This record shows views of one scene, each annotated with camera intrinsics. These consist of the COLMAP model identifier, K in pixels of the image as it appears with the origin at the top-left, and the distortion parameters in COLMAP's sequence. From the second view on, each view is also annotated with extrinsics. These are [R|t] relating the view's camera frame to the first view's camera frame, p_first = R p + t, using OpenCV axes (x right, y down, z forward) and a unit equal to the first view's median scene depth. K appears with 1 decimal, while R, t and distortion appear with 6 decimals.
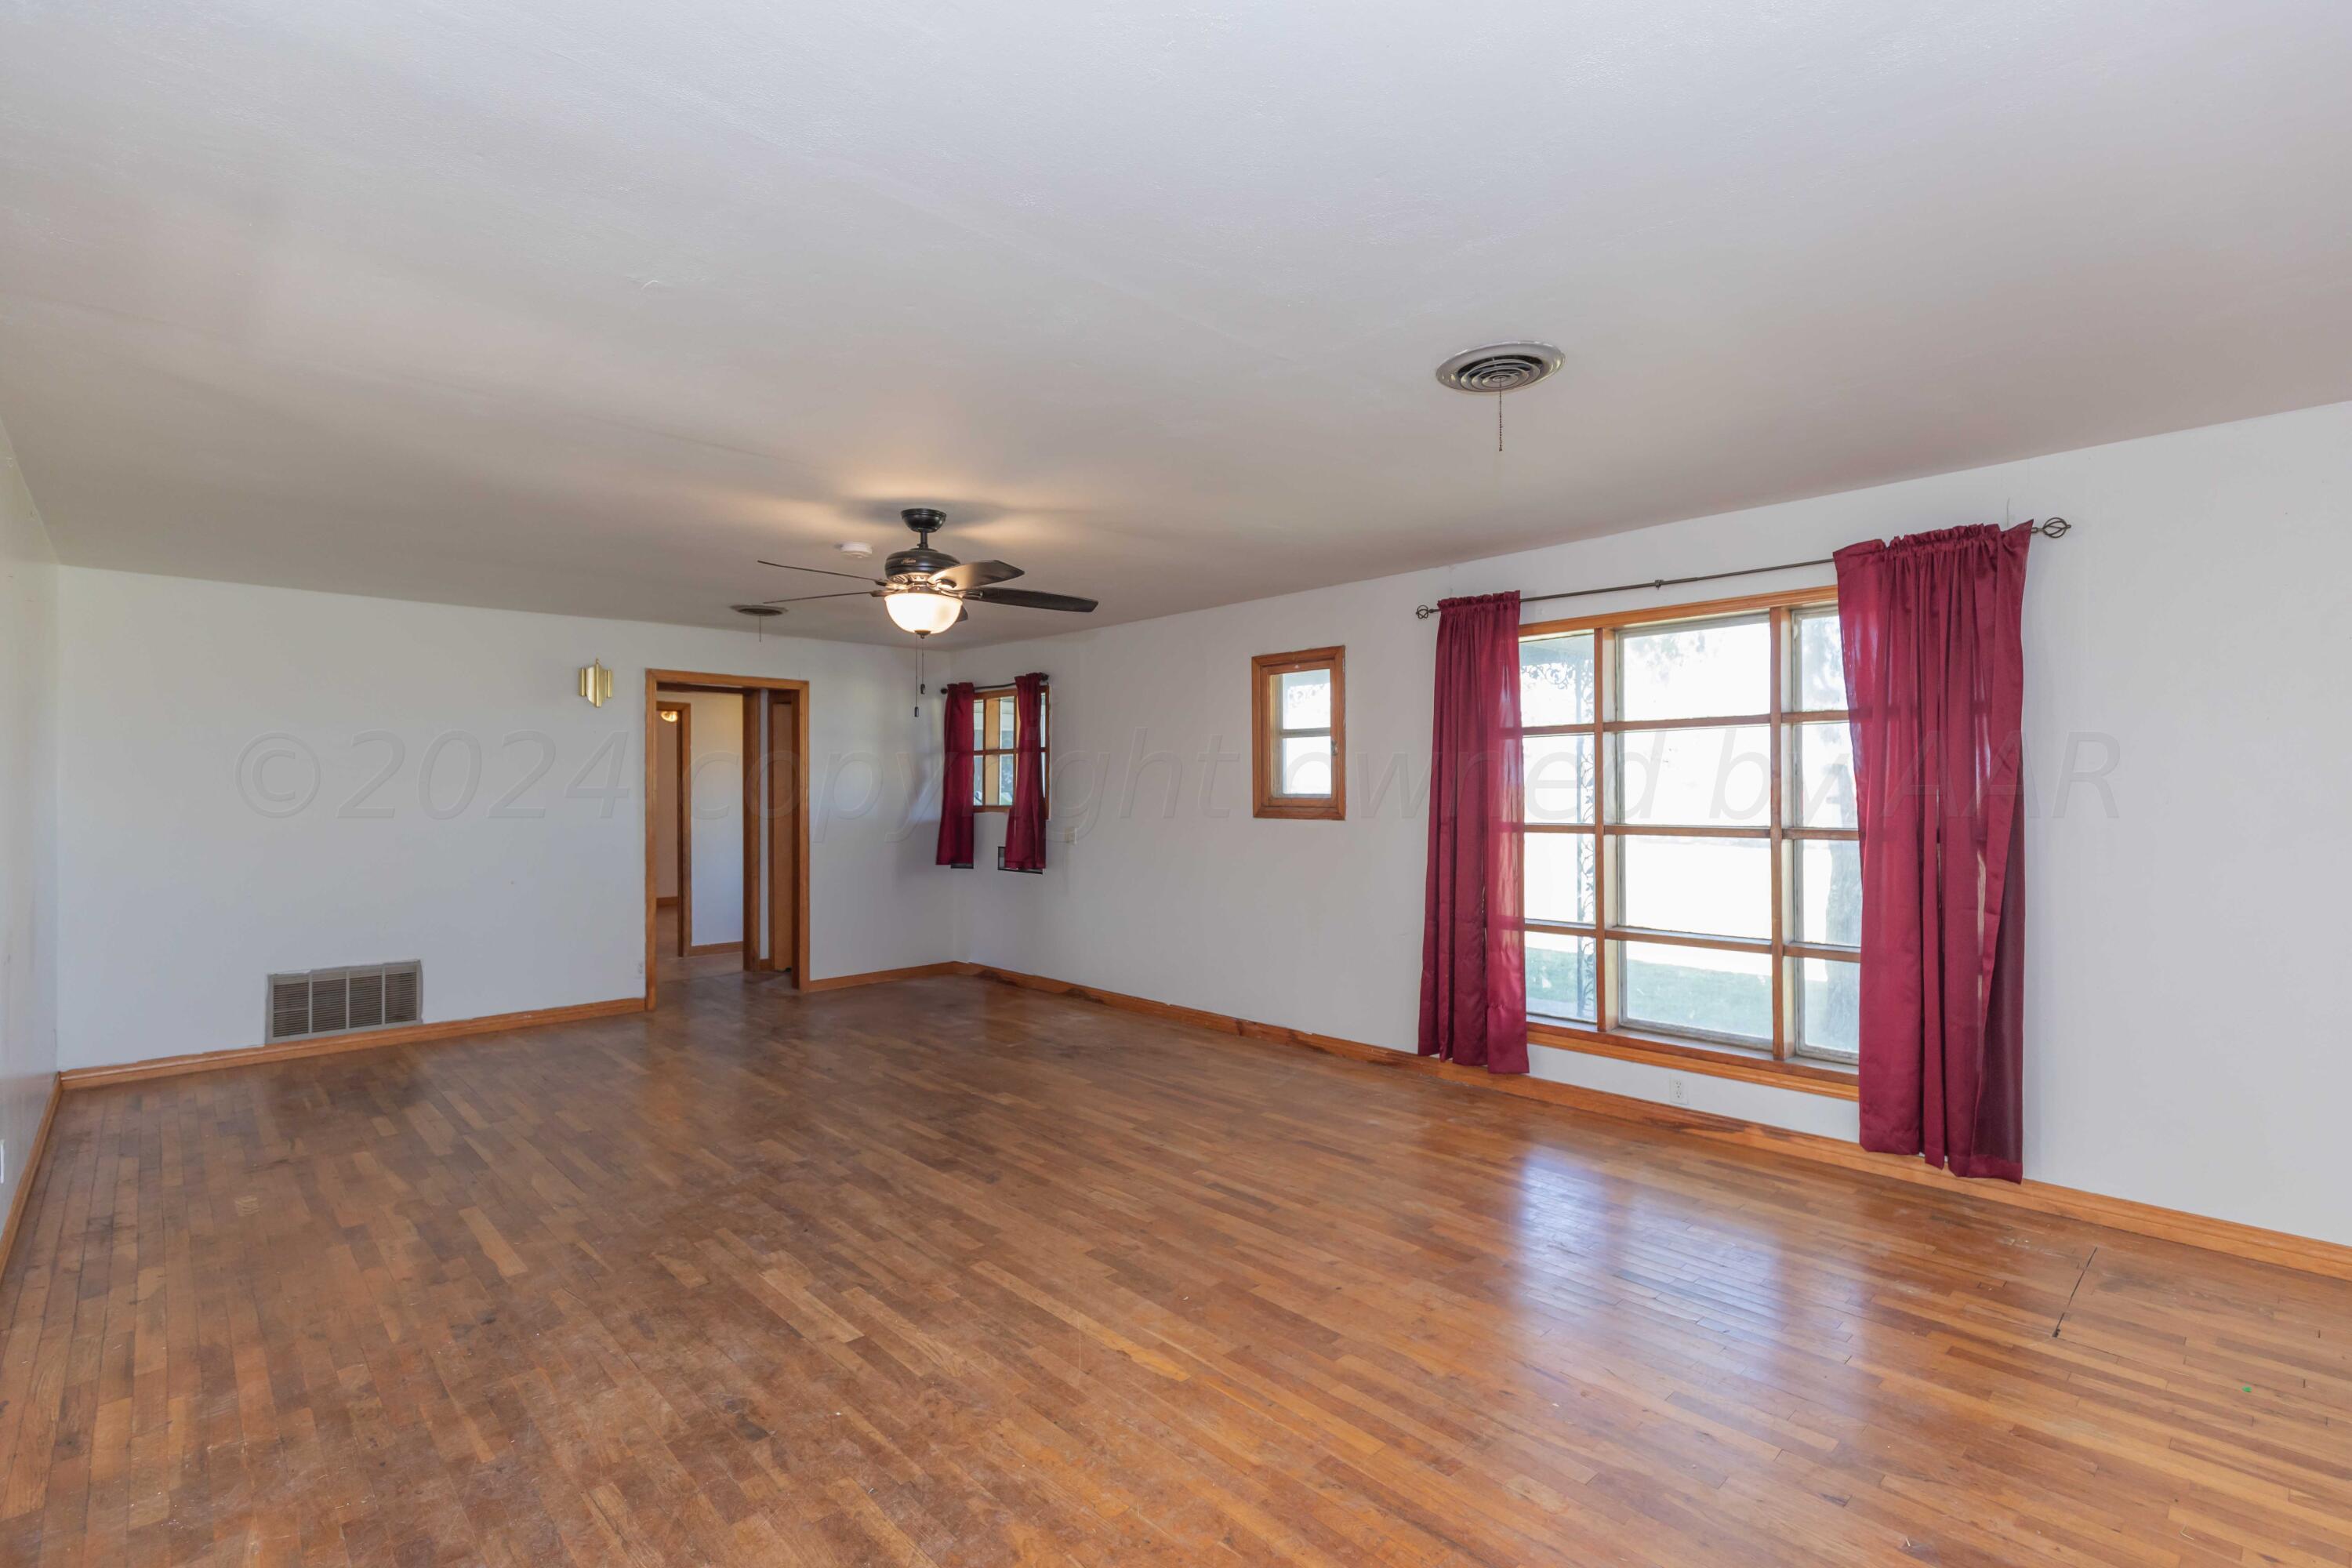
lens RADIAL K [[1021.4, 0, 1189.1], [0, 1021.4, 793.3], [0, 0, 1]] dist [-0.001298, 0.000130]
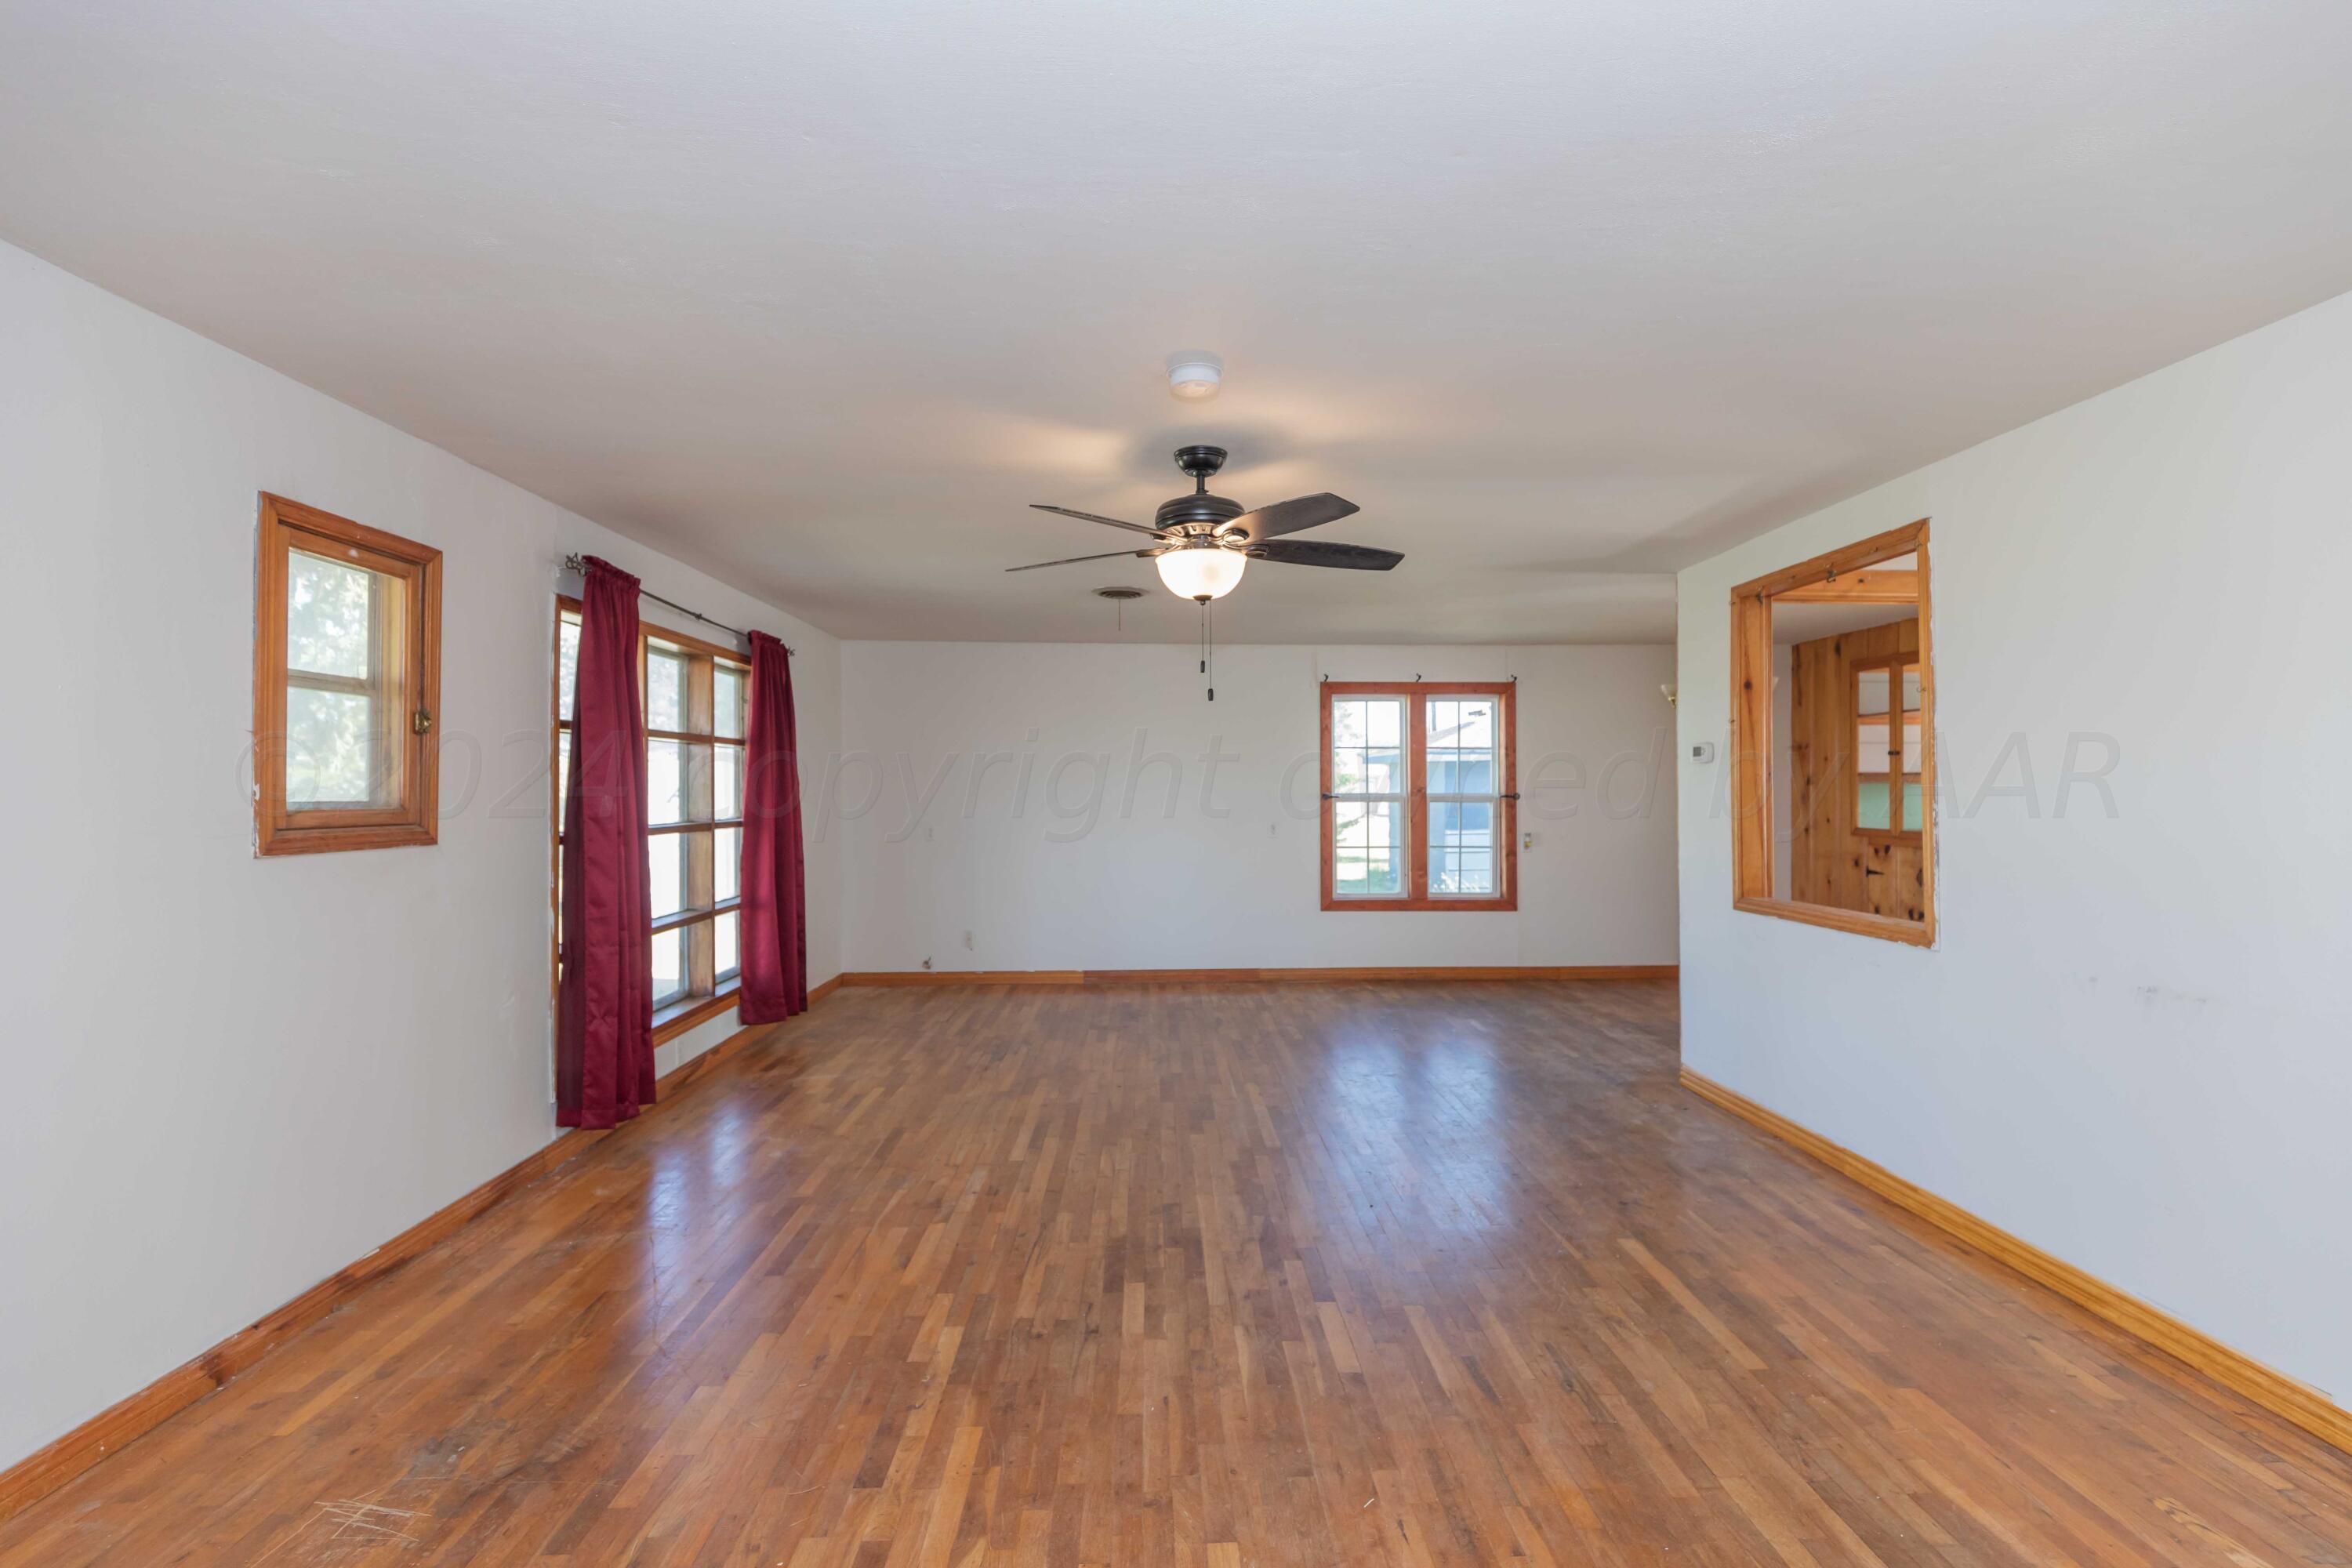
lens RADIAL K [[1021.4, 0, 1184.4], [0, 1021.4, 778.7], [0, 0, 1]] dist [-0.001298, 0.000130]
pose [[-0.727904, 0.012491, 0.685565, -0.809646], [0.009037, 0.999922, -0.008624, -0.004439], [-0.685620, -0.000082, -0.727960, 1.597401]]
